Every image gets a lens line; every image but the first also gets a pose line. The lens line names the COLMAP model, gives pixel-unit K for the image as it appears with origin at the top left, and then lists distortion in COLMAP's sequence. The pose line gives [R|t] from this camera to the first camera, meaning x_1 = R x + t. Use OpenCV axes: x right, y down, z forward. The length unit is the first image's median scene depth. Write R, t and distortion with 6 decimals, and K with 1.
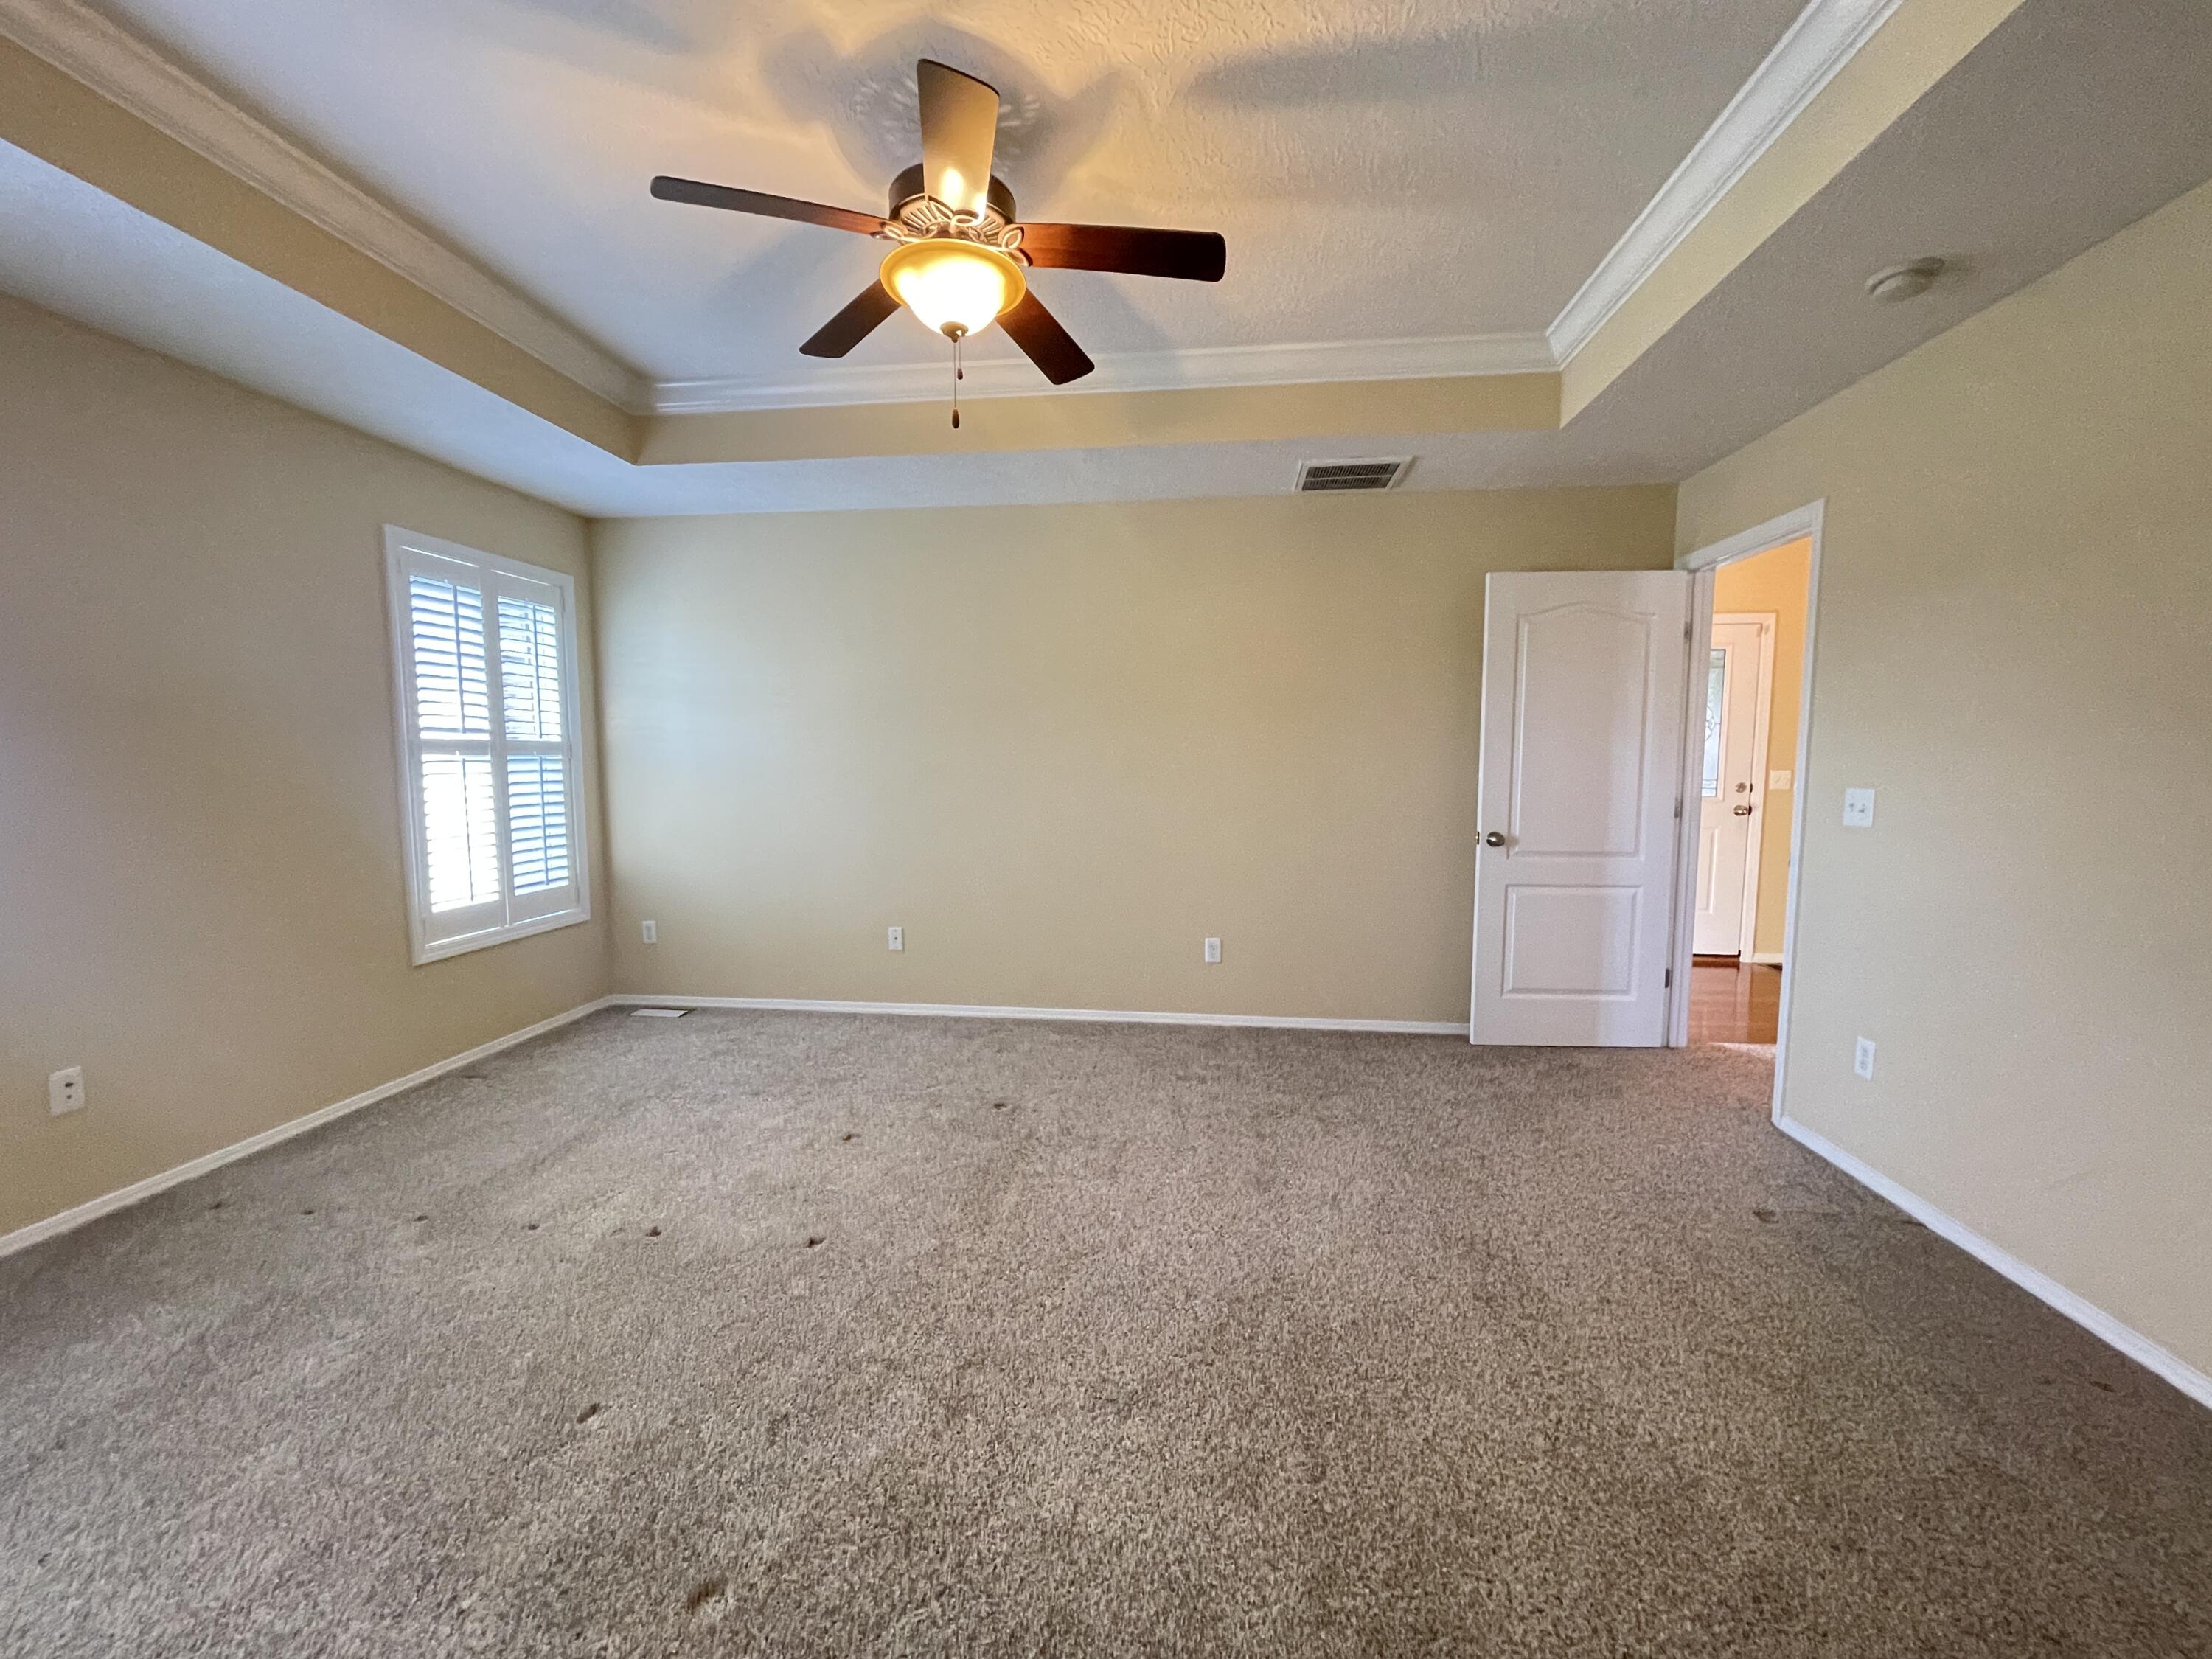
lens RADIAL K [[895.4, 0, 1095.3], [0, 895.4, 841.1], [0, 0, 1]] dist [-0.002864, 0.000720]
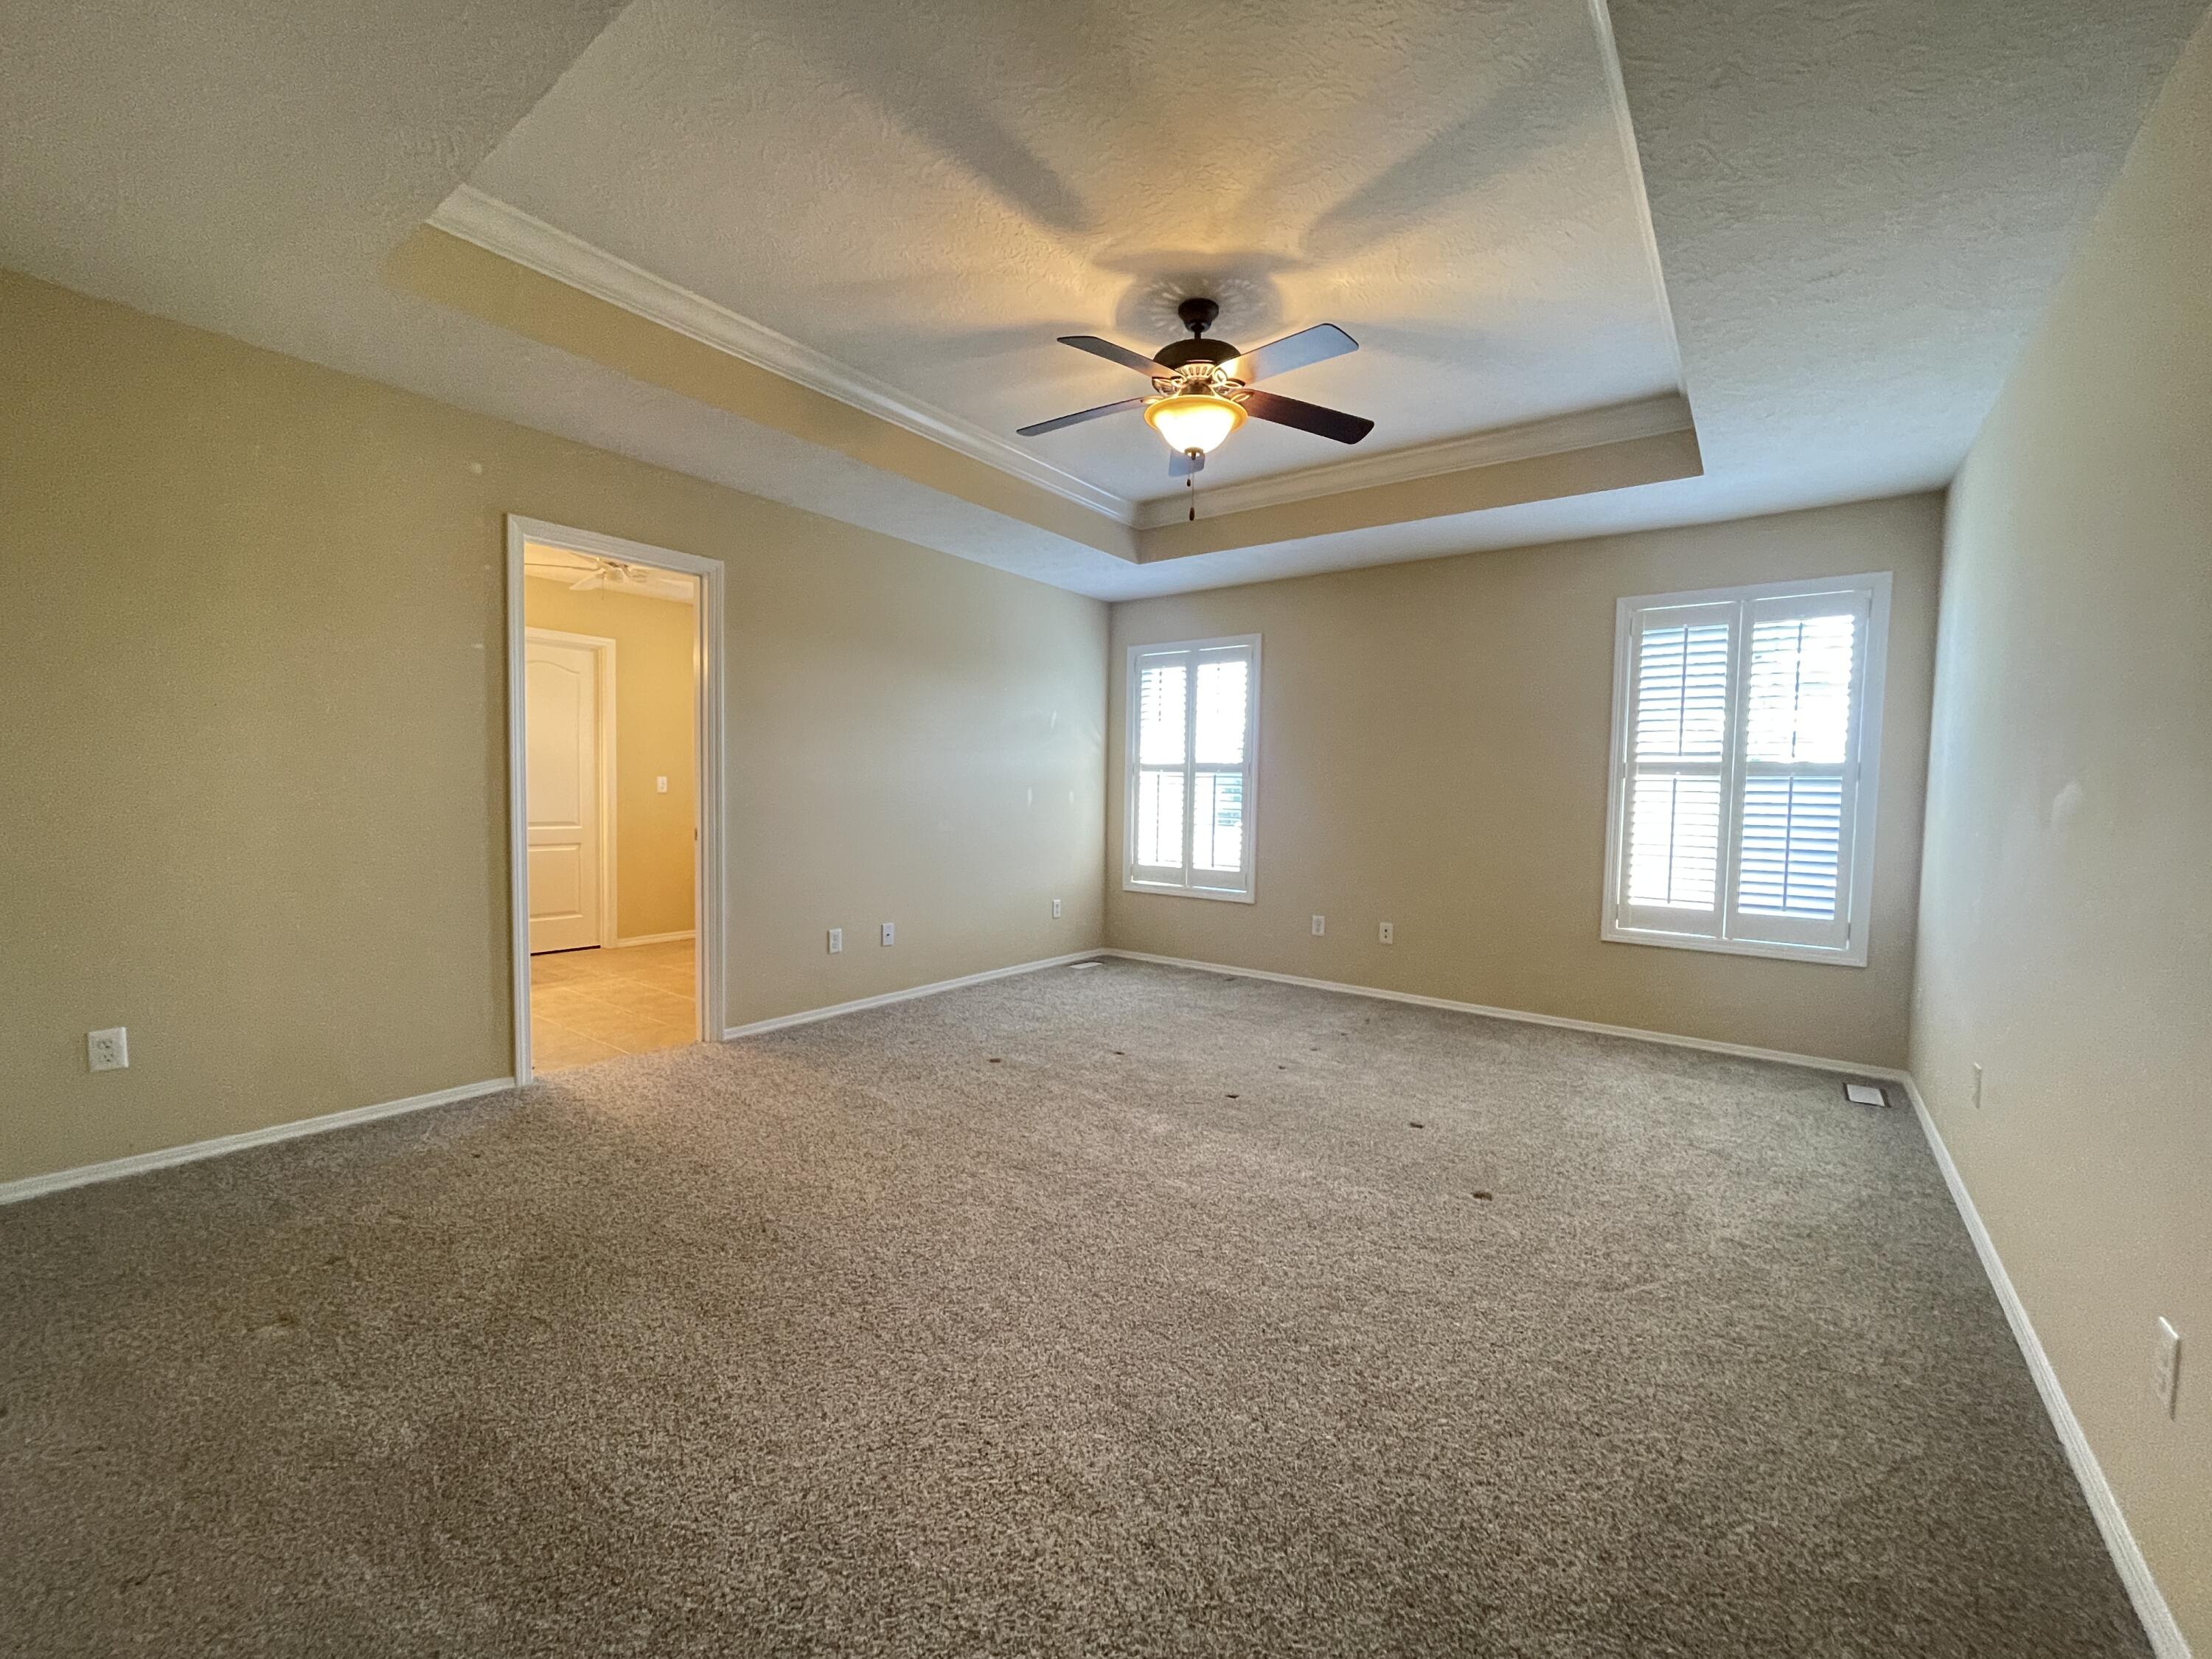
lens RADIAL K [[895.3, 0, 1101.2], [0, 895.3, 833.9], [0, 0, 1]] dist [-0.007277, 0.000081]
pose [[-0.495273, 0.038022, -0.867905, 0.641655], [-0.100680, 0.989798, 0.100816, -0.062040], [0.862883, 0.137312, -0.486392, 0.915075]]
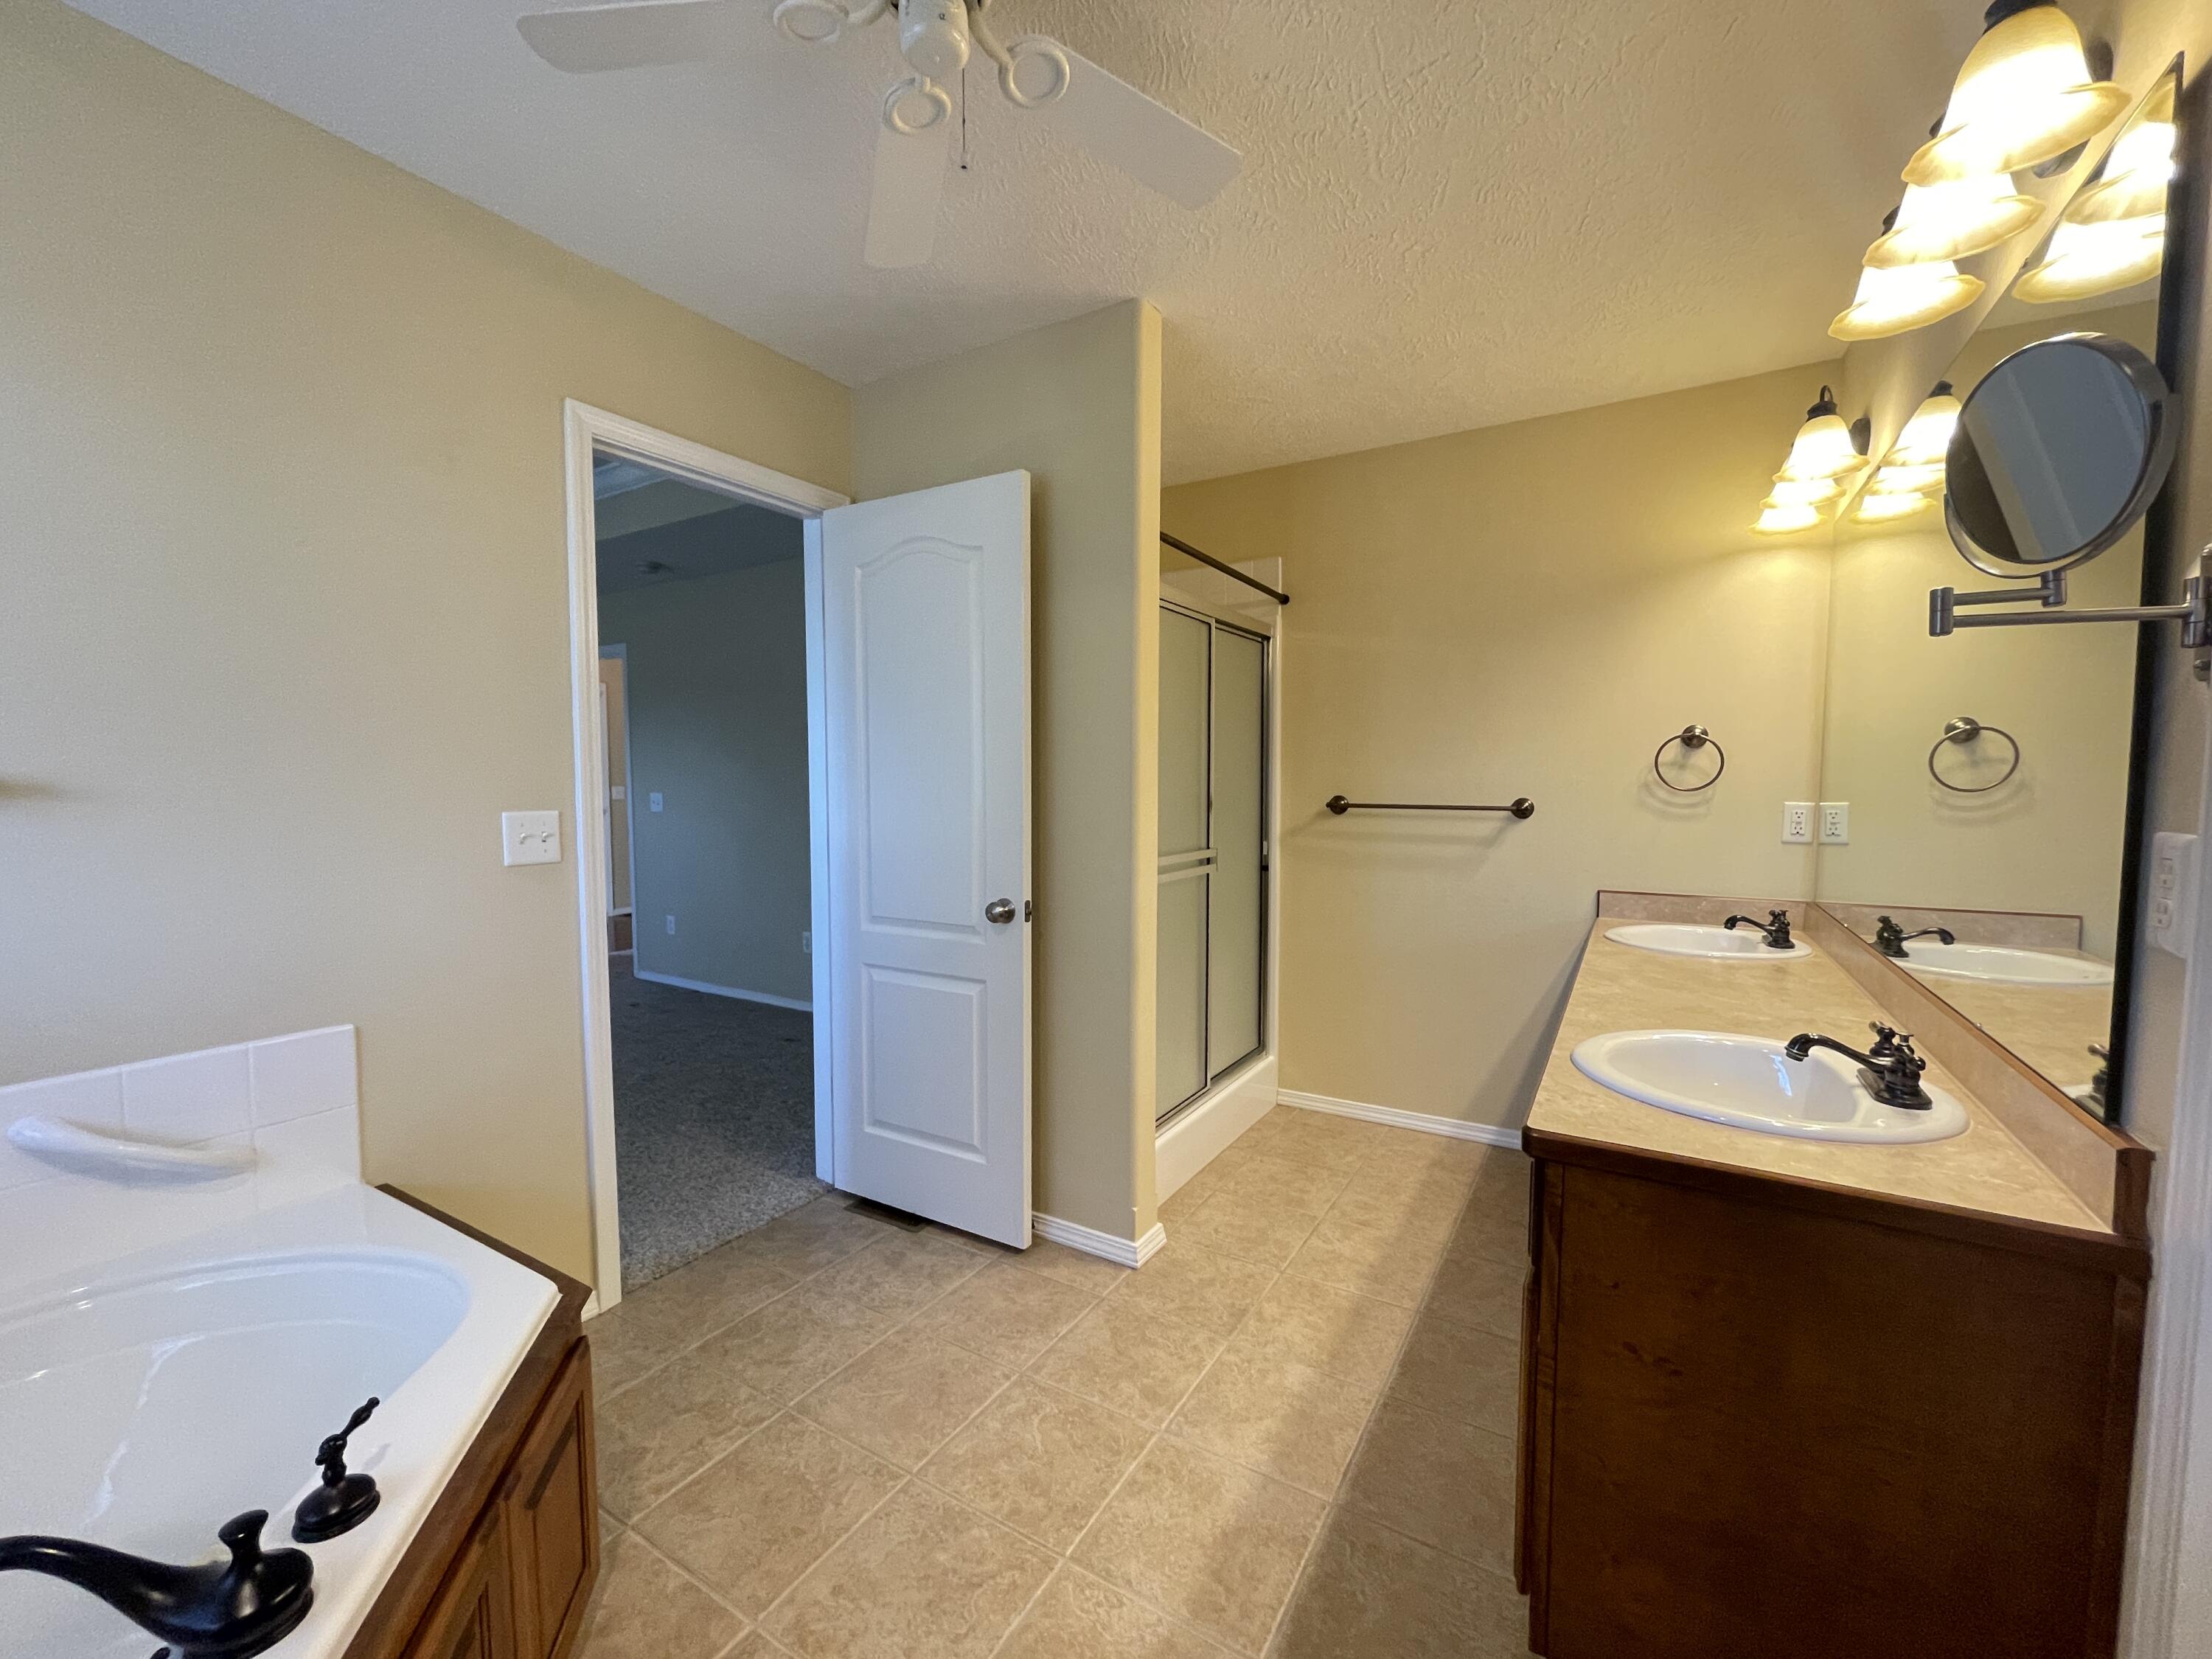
lens RADIAL K [[895.4, 0, 1095.3], [0, 895.4, 841.1], [0, 0, 1]] dist [-0.002864, 0.000720]
pose [[0.413968, -0.059310, 0.908357, -0.401431], [0.085717, 0.995981, 0.025967, 0.058159], [-0.906247, 0.067113, 0.417388, -0.513750]]
